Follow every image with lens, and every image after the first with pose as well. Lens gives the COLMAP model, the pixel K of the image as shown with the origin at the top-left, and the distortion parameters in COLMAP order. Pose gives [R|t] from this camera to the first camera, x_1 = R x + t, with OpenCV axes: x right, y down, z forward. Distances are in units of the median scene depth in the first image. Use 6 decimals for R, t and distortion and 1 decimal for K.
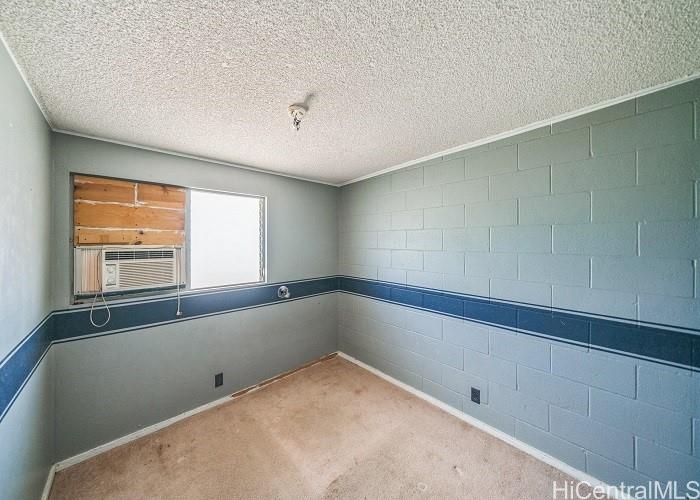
lens RADIAL K [[240.8, 0, 343.3], [0, 240.8, 235.9], [0, 0, 1]] dist [-0.002741, -0.000145]
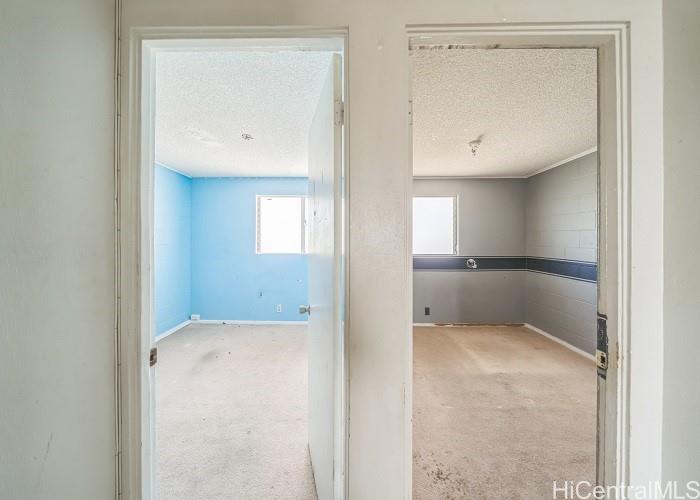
lens RADIAL K [[240.8, 0, 343.3], [0, 240.8, 235.9], [0, 0, 1]] dist [-0.002741, -0.000145]
pose [[0.710844, 0.002763, -0.703345, 0.202166], [0.008429, 0.999887, 0.012447, 0.056555], [0.703299, -0.014776, 0.710740, -0.498993]]
